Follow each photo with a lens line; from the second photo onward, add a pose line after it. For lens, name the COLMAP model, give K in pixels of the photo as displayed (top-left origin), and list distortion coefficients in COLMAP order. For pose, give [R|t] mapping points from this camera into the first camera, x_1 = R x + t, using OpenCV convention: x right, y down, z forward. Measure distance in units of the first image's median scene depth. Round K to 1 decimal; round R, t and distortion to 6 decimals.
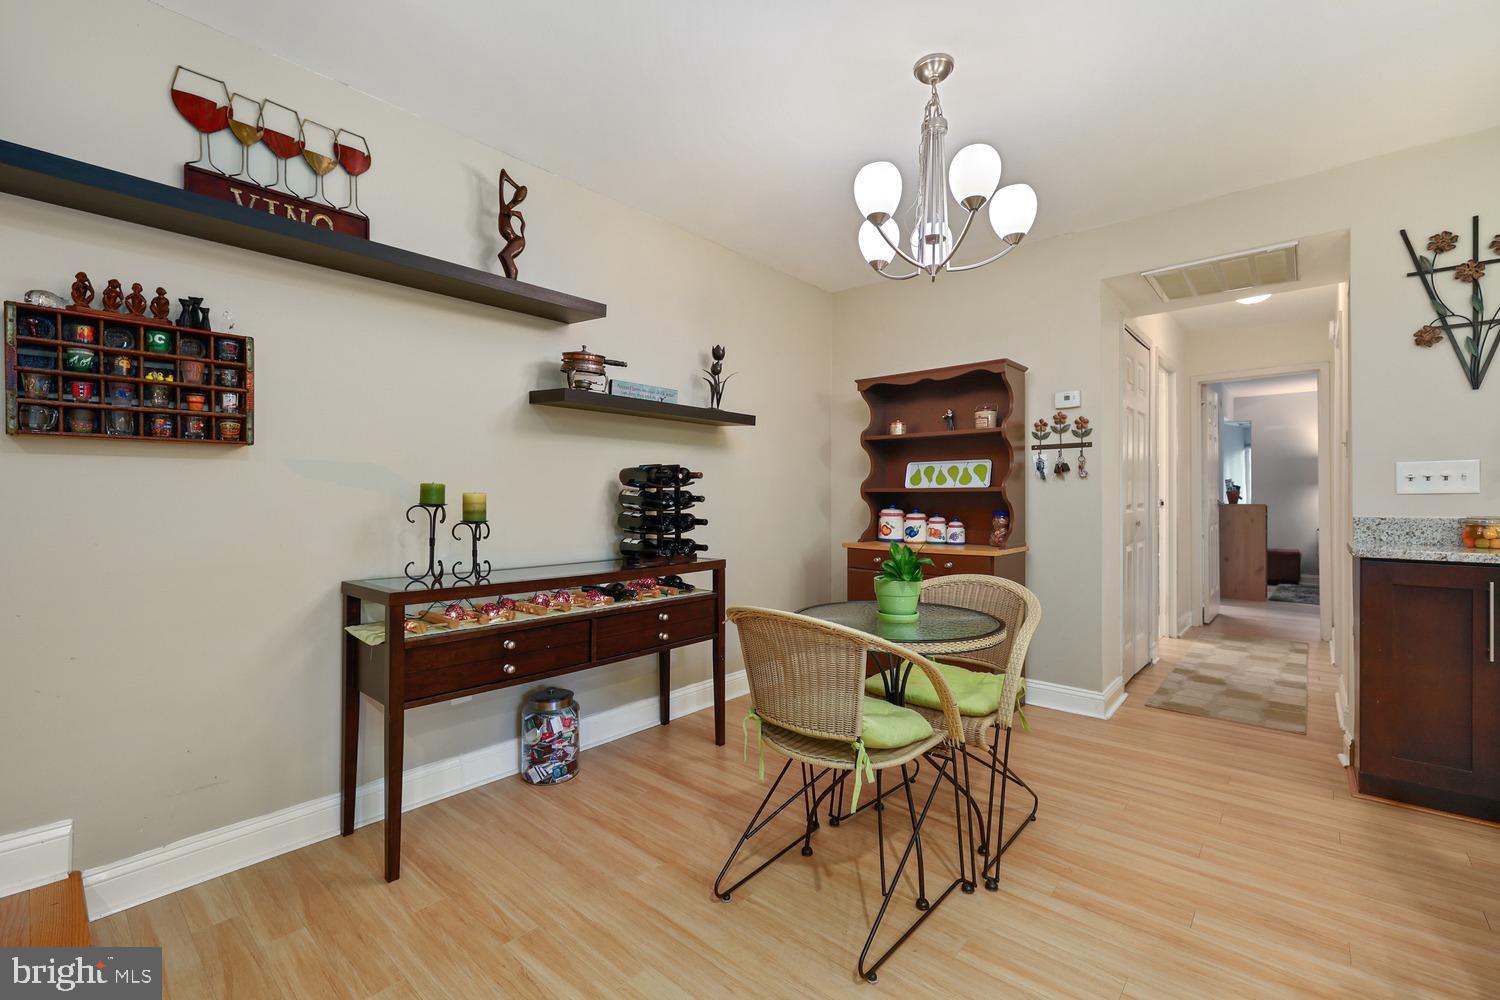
lens RADIAL K [[638.8, 0, 763.6], [0, 638.8, 498.8], [0, 0, 1]] dist [0.000005, 0.000082]
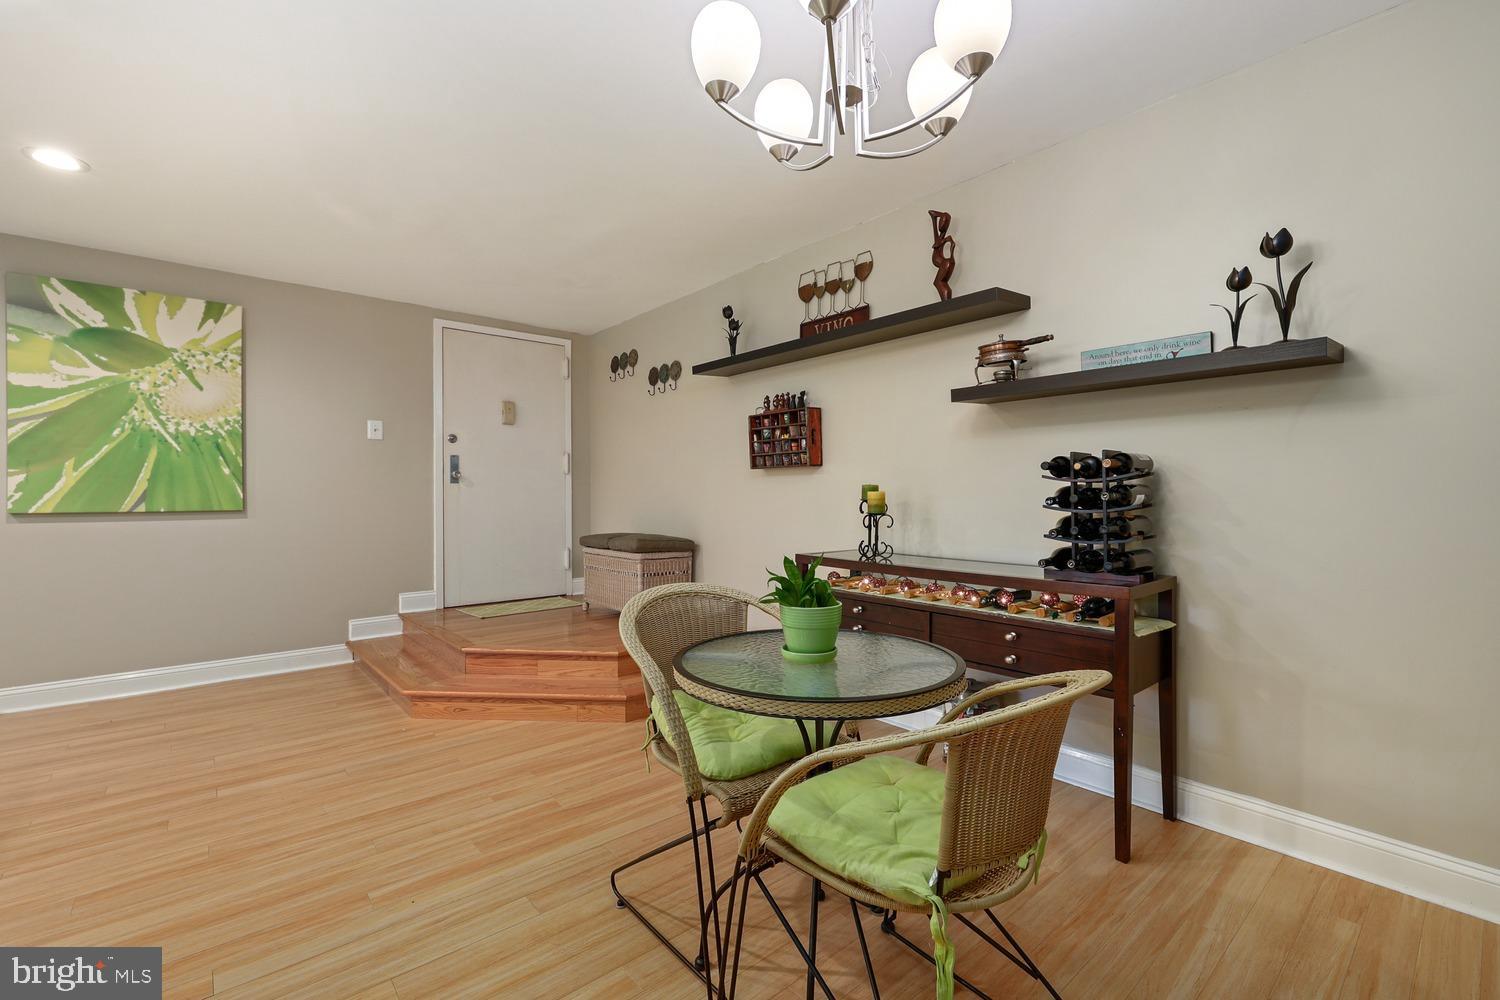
lens RADIAL K [[638.8, 0, 752.9], [0, 638.8, 493.4], [0, 0, 1]] dist [0.000005, 0.000082]
pose [[-0.150840, 0.001574, -0.988557, 0.765053], [0.000383, 0.999999, 0.001534, -0.006267], [0.988558, -0.000147, -0.150841, 0.835514]]
